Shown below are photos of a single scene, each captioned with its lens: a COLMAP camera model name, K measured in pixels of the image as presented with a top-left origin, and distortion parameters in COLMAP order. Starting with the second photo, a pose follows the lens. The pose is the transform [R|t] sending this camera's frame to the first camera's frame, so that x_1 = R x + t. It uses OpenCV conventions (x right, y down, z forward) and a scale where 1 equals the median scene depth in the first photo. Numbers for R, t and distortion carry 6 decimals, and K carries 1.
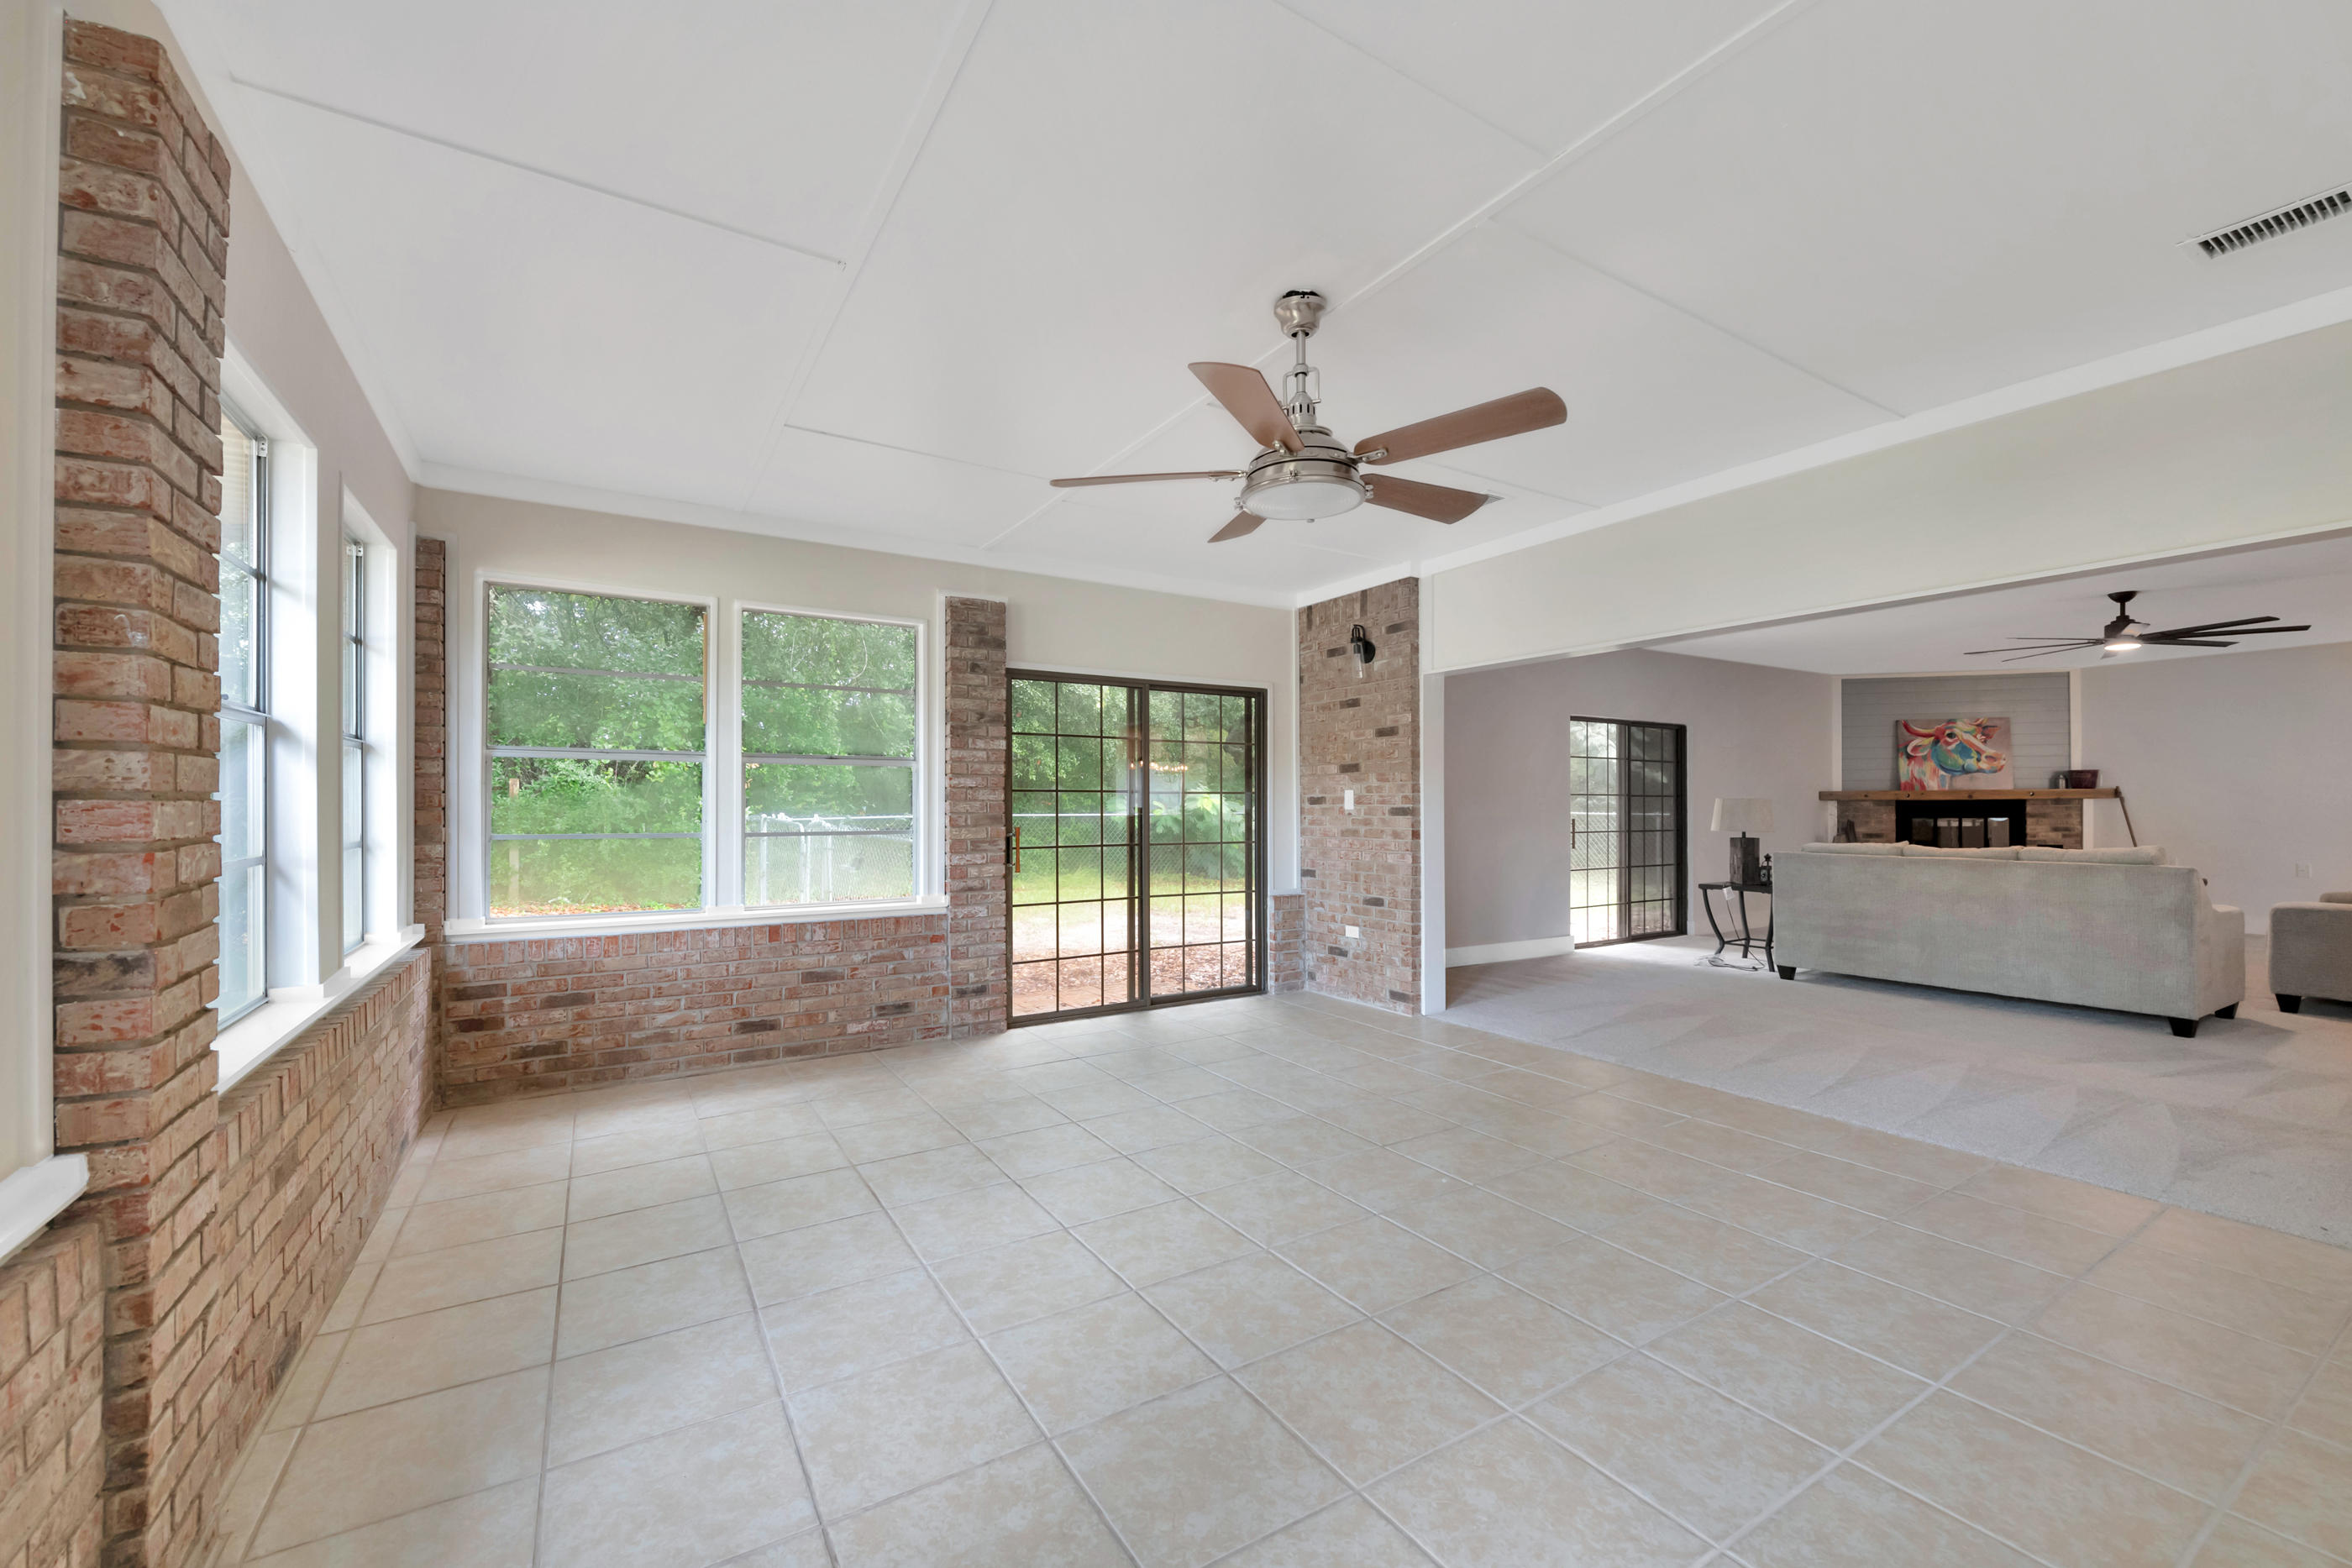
lens RADIAL K [[925.6, 0, 1170.9], [0, 925.6, 793.9], [0, 0, 1]] dist [0.002433, -0.002291]
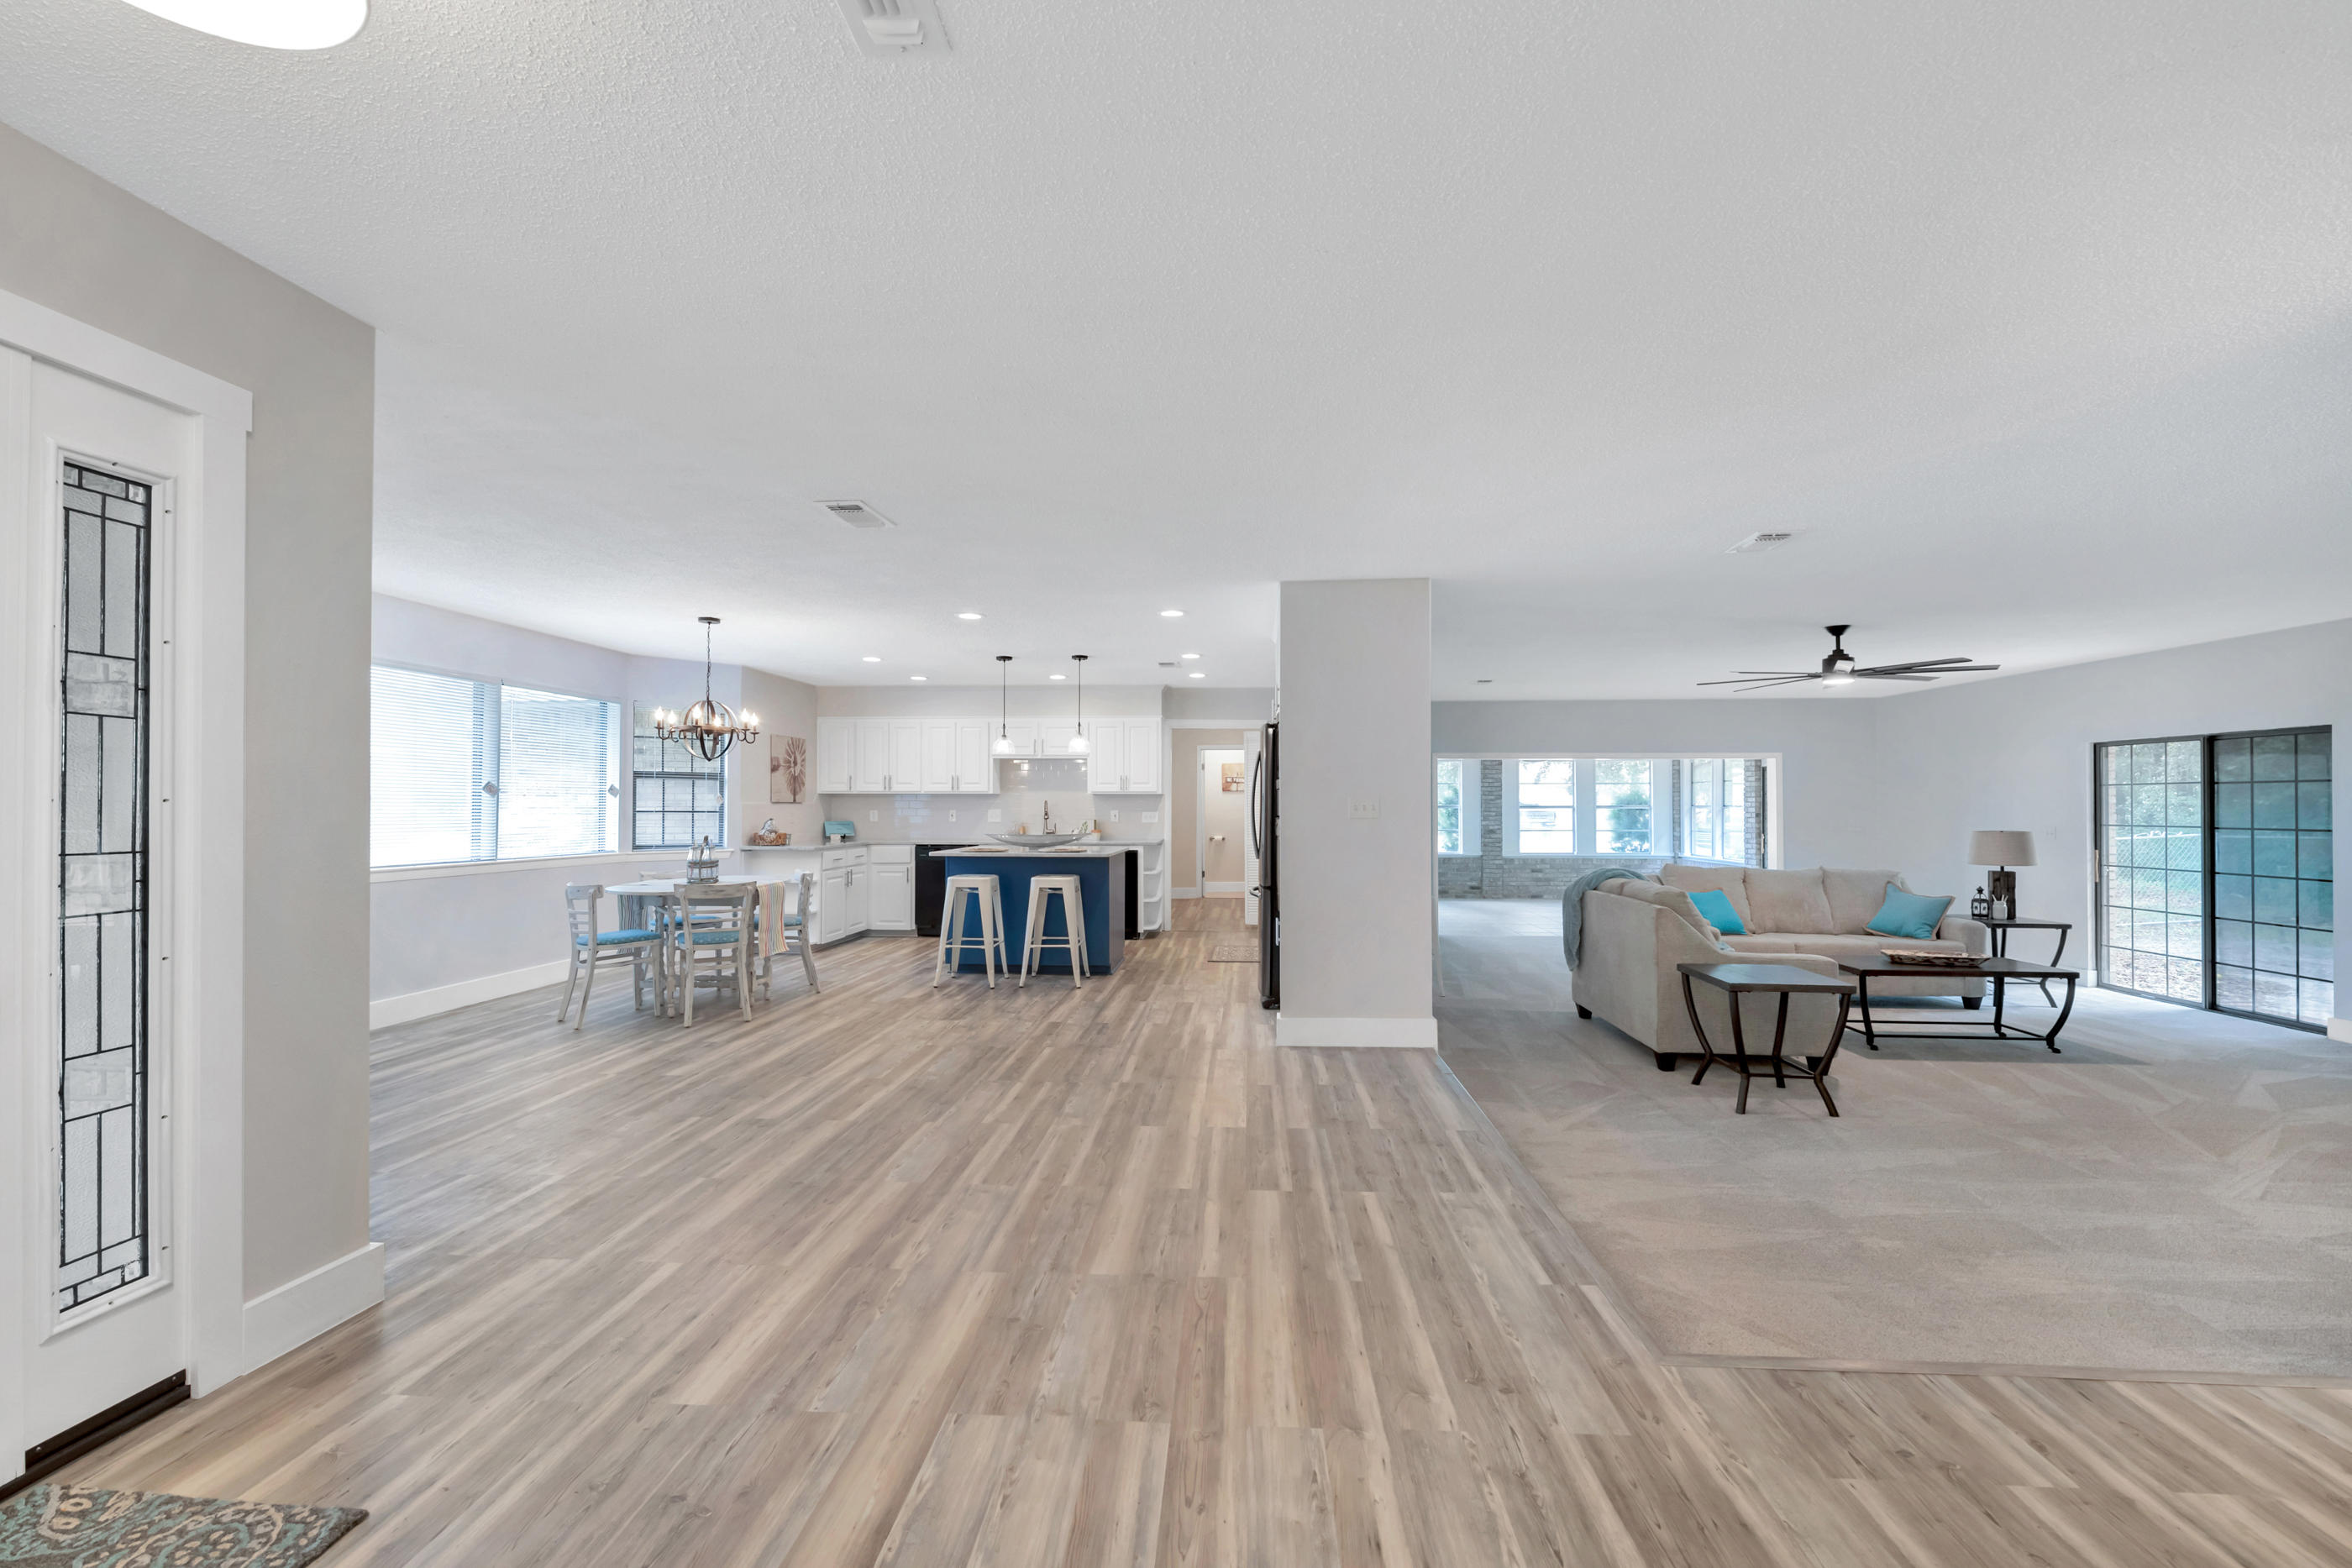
lens RADIAL K [[956.8, 0, 1199.0], [0, 956.8, 799.8], [0, 0, 1]] dist [0.005445, -0.005209]
pose [[-0.563274, -0.006621, -0.826244, 2.811607], [0.009140, 0.999857, -0.014243, -0.031676], [0.826220, -0.015574, -0.563133, 1.253250]]
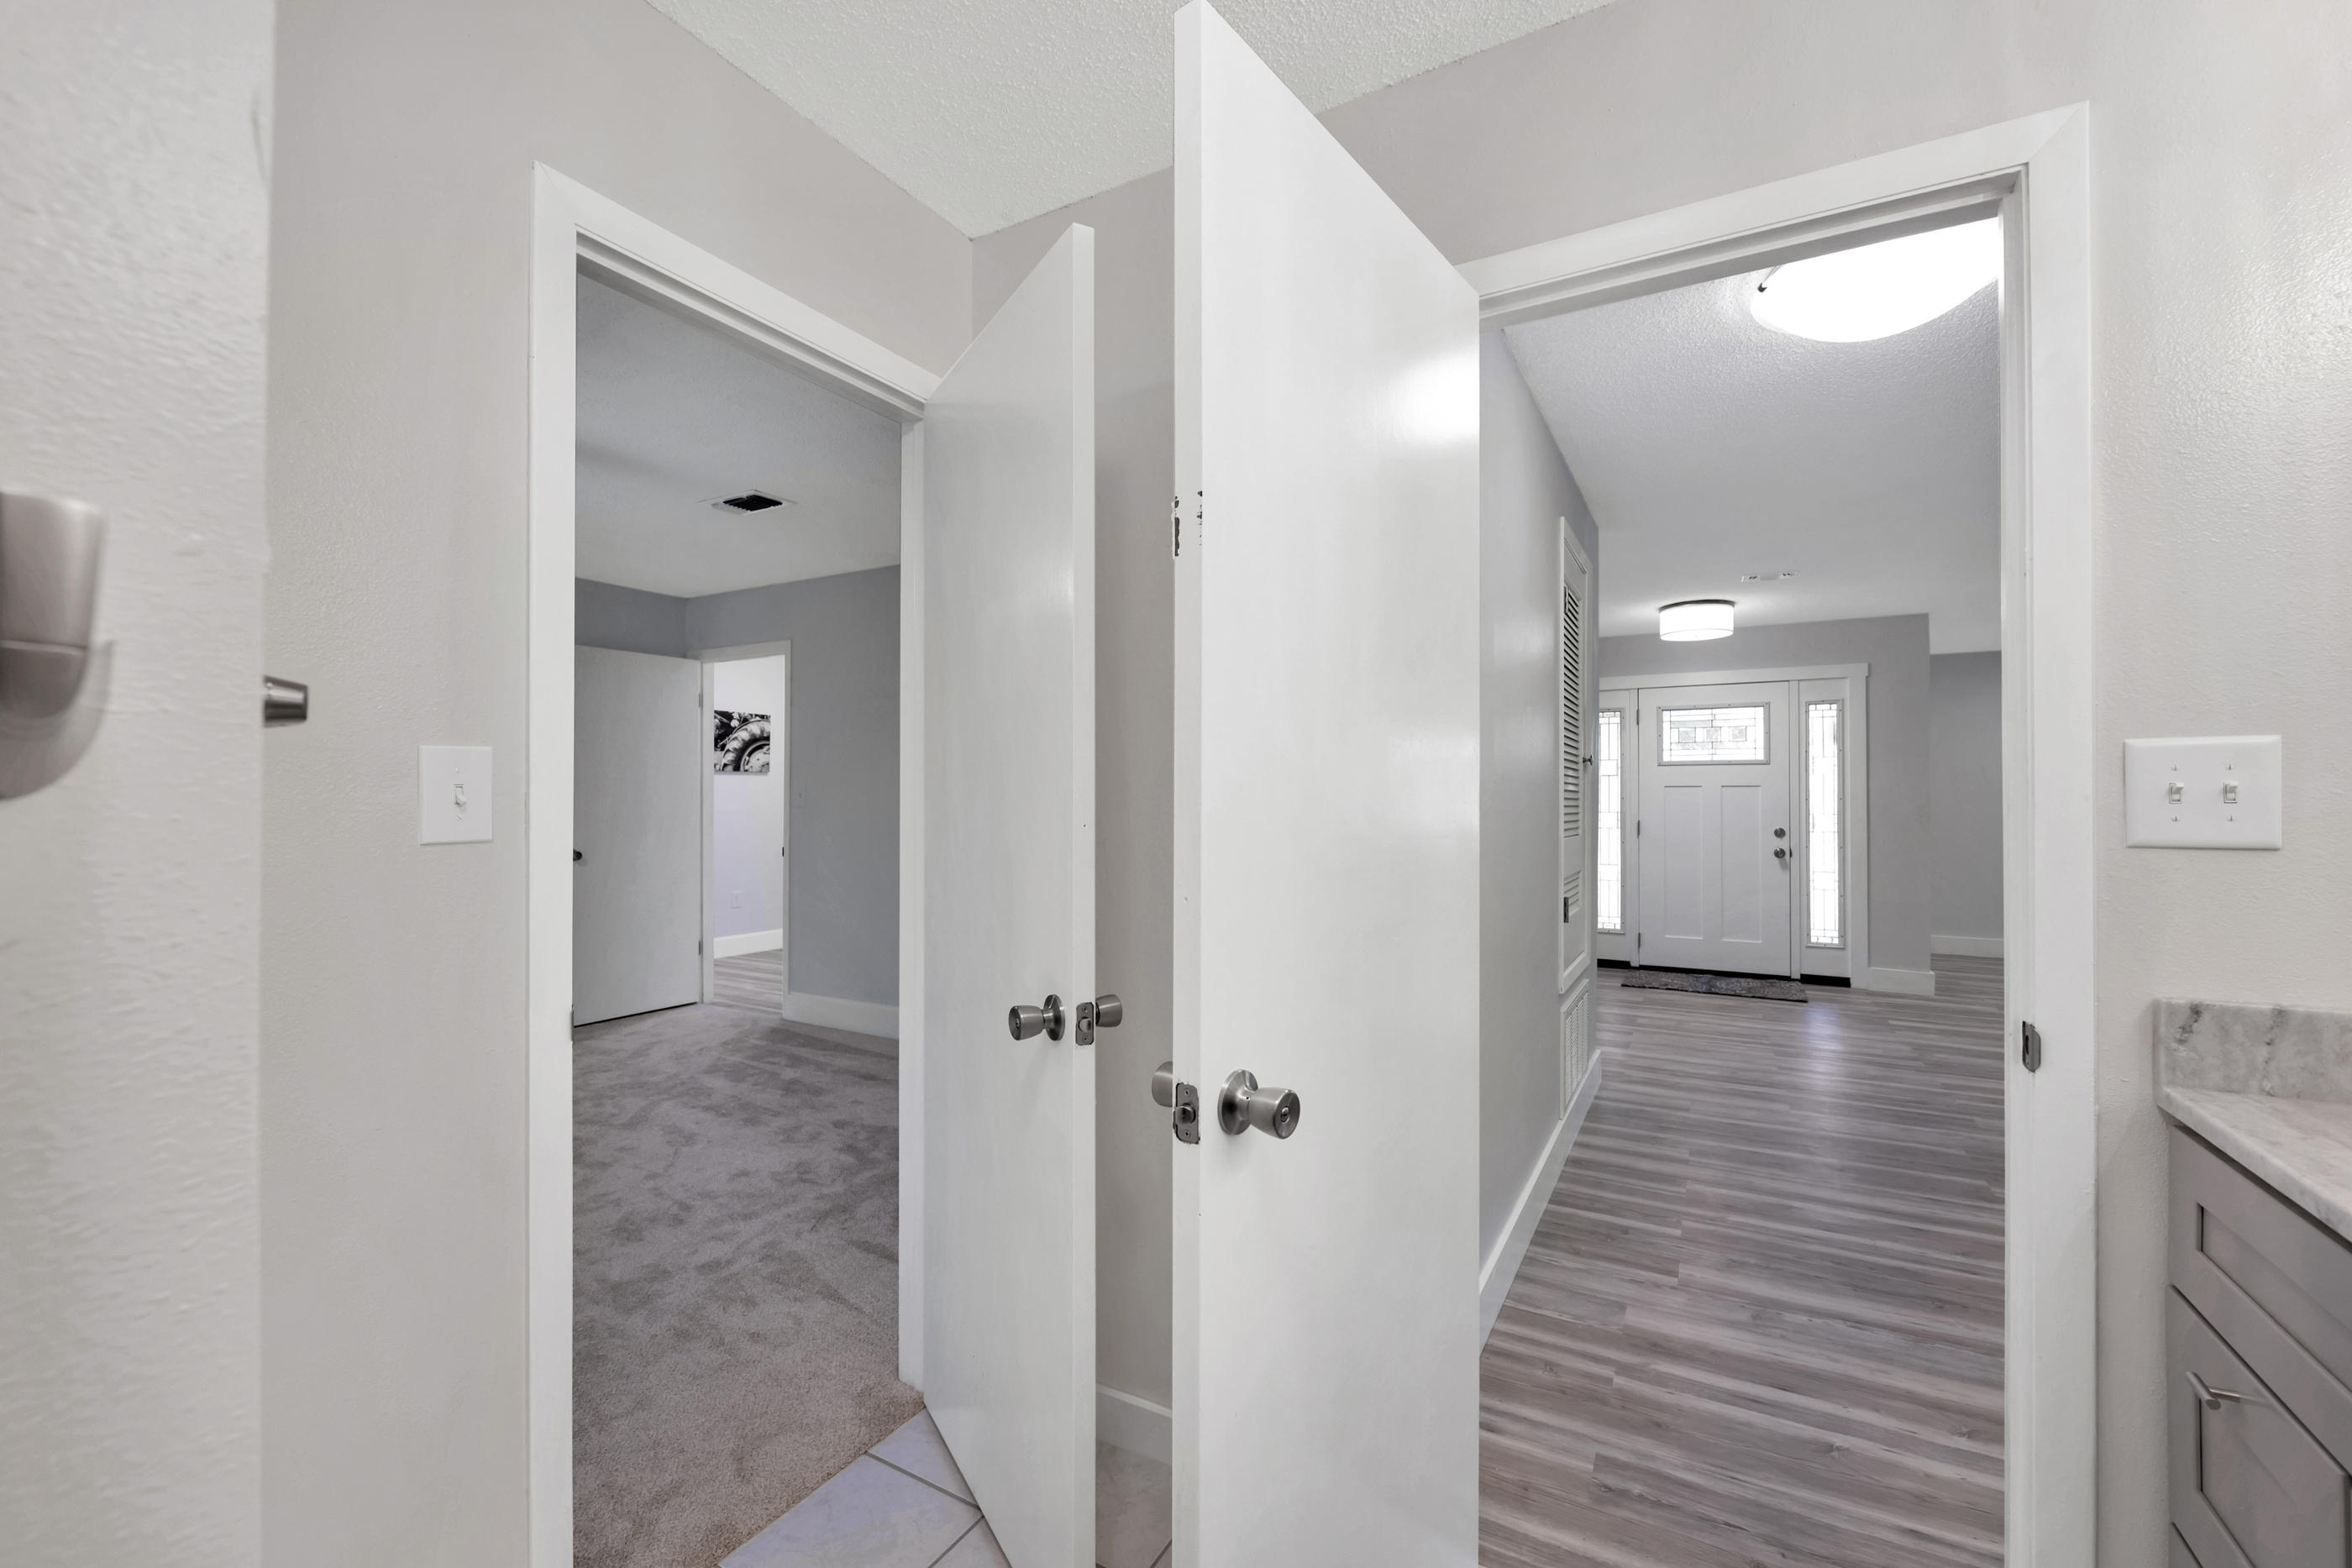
lens RADIAL K [[925.6, 0, 1170.9], [0, 925.6, 793.9], [0, 0, 1]] dist [0.002433, -0.002291]
pose [[-0.475017, 0.015108, 0.879847, 2.080524], [-0.010201, 0.999691, -0.022674, -0.010500], [-0.879918, -0.019745, -0.474716, 2.035125]]
